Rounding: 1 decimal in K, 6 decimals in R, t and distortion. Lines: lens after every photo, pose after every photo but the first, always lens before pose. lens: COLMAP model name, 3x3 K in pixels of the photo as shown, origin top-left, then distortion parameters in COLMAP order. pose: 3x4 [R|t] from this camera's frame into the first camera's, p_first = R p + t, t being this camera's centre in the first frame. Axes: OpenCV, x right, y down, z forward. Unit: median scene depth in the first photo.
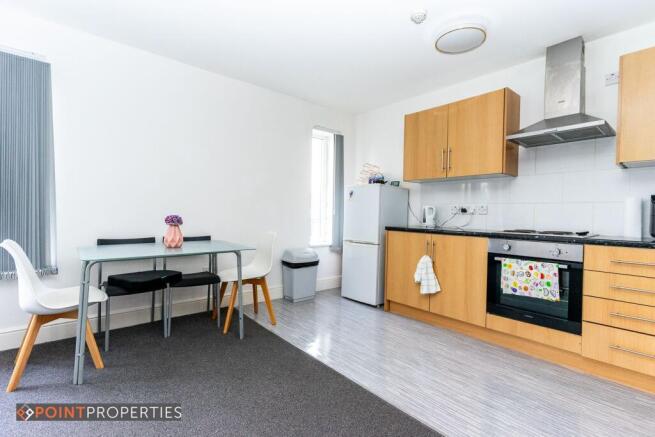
lens RADIAL K [[311.9, 0, 324.1], [0, 311.9, 216.2], [0, 0, 1]] dist [0.004370, 0.001180]
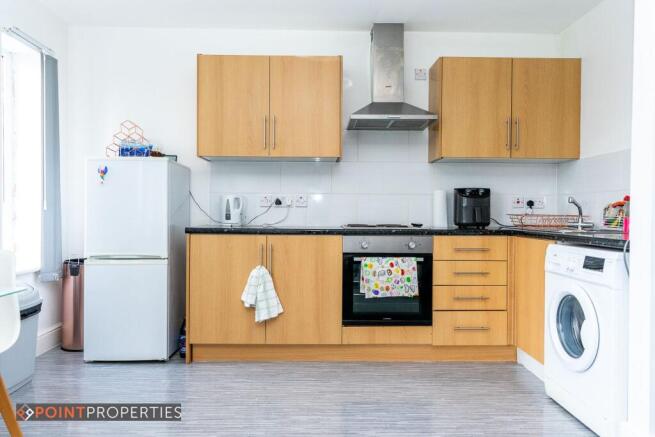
lens RADIAL K [[471.1, 0, 325.7], [0, 471.1, 217.6], [0, 0, 1]] dist [-0.000037, 0.003058]
pose [[0.630334, -0.023828, 0.775958, -0.473415], [0.014660, 0.999716, 0.018790, -0.001314], [-0.776186, -0.000468, 0.630504, 0.255755]]
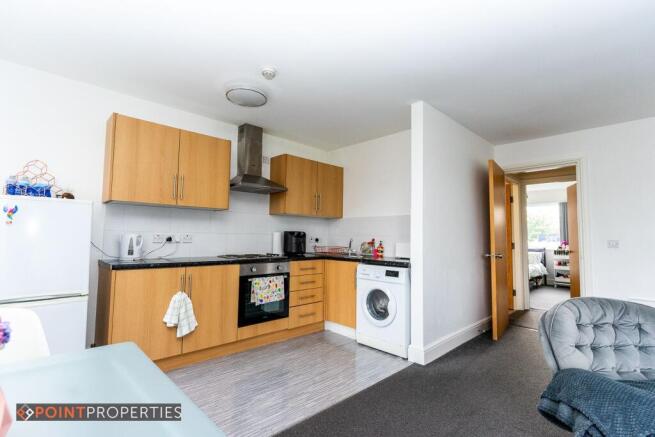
lens RADIAL K [[311.9, 0, 326.4], [0, 311.9, 217.3], [0, 0, 1]] dist [0.004370, 0.001180]
pose [[-0.062150, 0.043922, 0.997100, -0.714856], [-0.004427, 0.999009, -0.044282, -0.060293], [-0.998057, -0.007166, -0.061894, 0.754138]]
